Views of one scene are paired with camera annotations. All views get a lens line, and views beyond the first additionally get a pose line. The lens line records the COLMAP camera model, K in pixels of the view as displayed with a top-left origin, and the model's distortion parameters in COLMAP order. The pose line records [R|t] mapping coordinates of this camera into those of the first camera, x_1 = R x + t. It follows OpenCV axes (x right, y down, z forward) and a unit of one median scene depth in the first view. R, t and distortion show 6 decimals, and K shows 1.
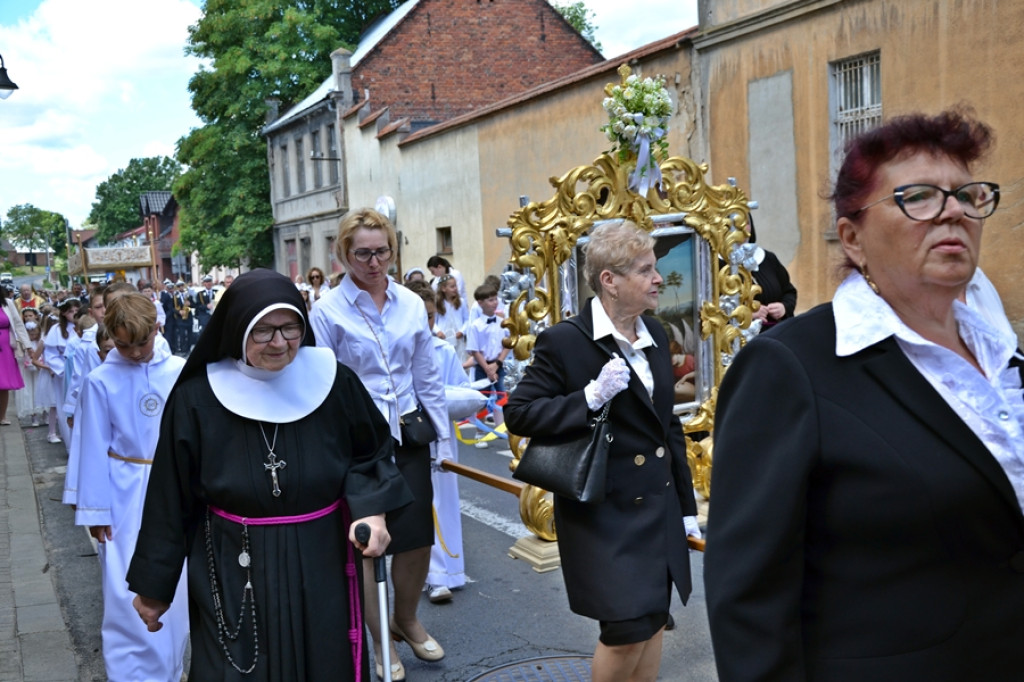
lens RADIAL K [[1363.2, 0, 512.0], [0, 1363.2, 341.0], [0, 0, 1]] dist [0.063765, 0.505936]
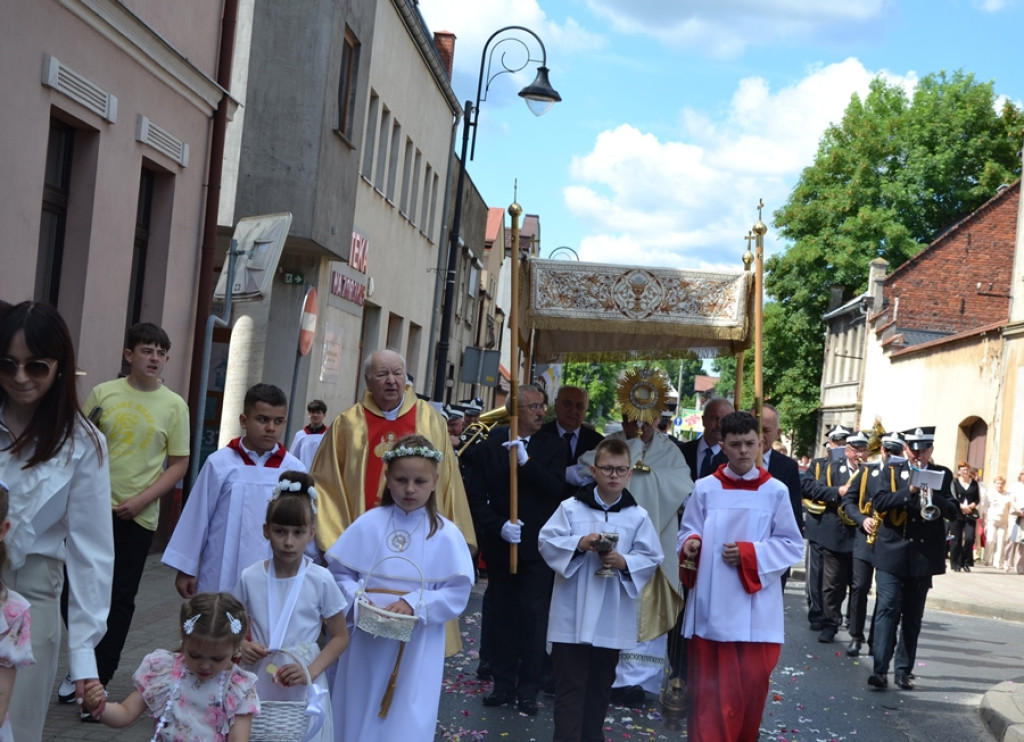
lens RADIAL K [[2392.7, 0, 512.0], [0, 2392.7, 371.0], [0, 0, 1]] dist [0.014819, 0.440802]
pose [[0.899568, 0.135496, -0.415232, 0.400565], [-0.170565, 0.984158, -0.048372, 0.014392], [0.402100, 0.114338, 0.908429, -0.801228]]
